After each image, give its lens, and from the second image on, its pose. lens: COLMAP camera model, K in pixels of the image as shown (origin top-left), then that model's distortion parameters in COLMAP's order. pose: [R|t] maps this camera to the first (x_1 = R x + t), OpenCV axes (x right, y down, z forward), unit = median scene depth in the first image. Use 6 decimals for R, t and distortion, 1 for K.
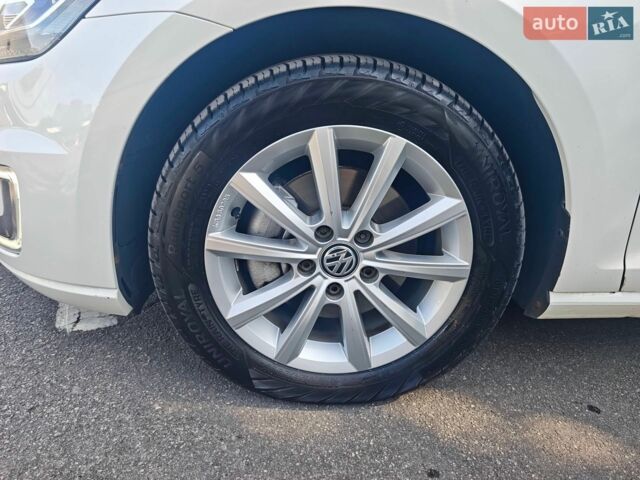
lens RADIAL K [[460.9, 0, 320.0], [0, 460.9, 240.0], [0, 0, 1]] dist [0.001659, -0.003964]
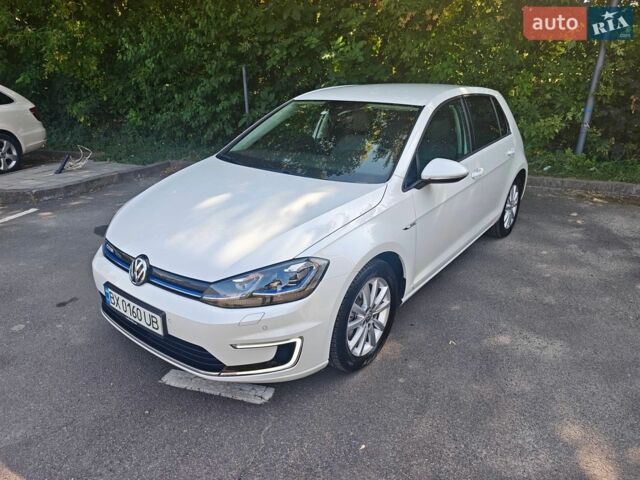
lens RADIAL K [[458.0, 0, 312.8], [0, 458.0, 247.1], [0, 0, 1]] dist [-0.003117, -0.002334]
pose [[0.654443, -0.327051, 0.681720, -2.265672], [0.327533, 0.935253, 0.134254, -0.978035], [-0.681488, 0.135424, 0.719190, -1.137100]]
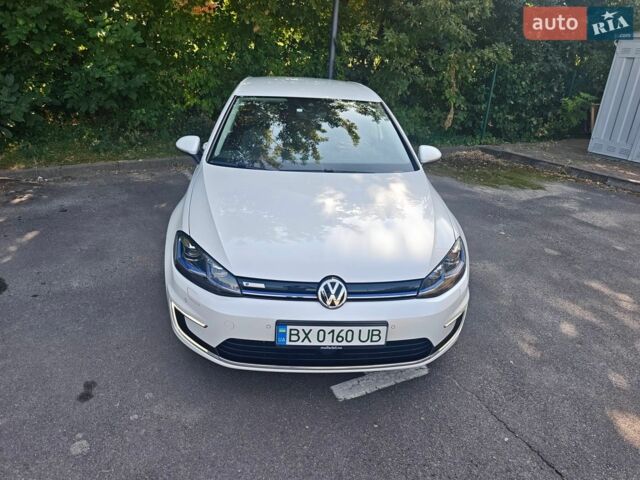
lens RADIAL K [[458.5, 0, 316.5], [0, 458.5, 243.5], [0, 0, 1]] dist [-0.011468, 0.008946]
pose [[-0.050066, -0.435441, 0.898824, -3.396260], [0.330925, 0.841883, 0.426288, -2.278463], [-0.942328, 0.318786, 0.101949, 1.494201]]
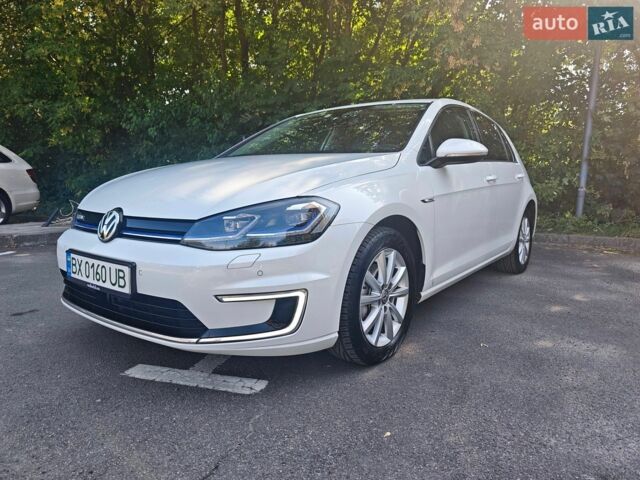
lens RADIAL K [[458.5, 0, 316.5], [0, 458.5, 243.5], [0, 0, 1]] dist [-0.011468, 0.008946]
pose [[0.641621, -0.146119, 0.752975, -2.188143], [0.318384, 0.943856, -0.088139, -0.142231], [-0.697821, 0.296287, 0.652119, -0.572574]]
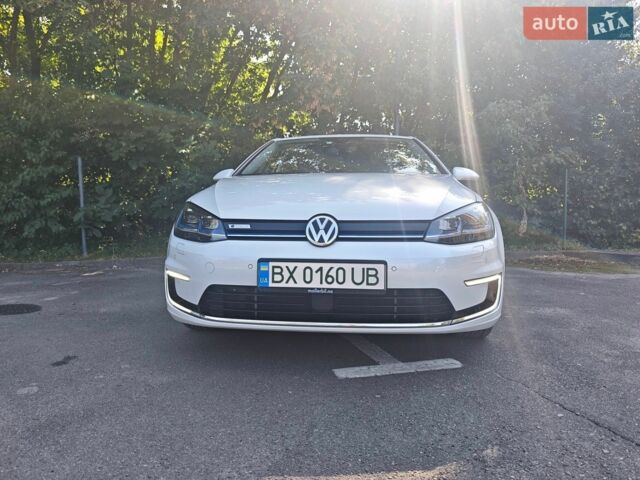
lens RADIAL K [[460.9, 0, 320.0], [0, 460.9, 240.0], [0, 0, 1]] dist [0.001659, -0.003964]
pose [[0.129337, -0.091447, 0.987375, -3.515713], [0.385549, 0.922027, 0.034891, -0.846903], [-0.913577, 0.376169, 0.154510, 1.425218]]
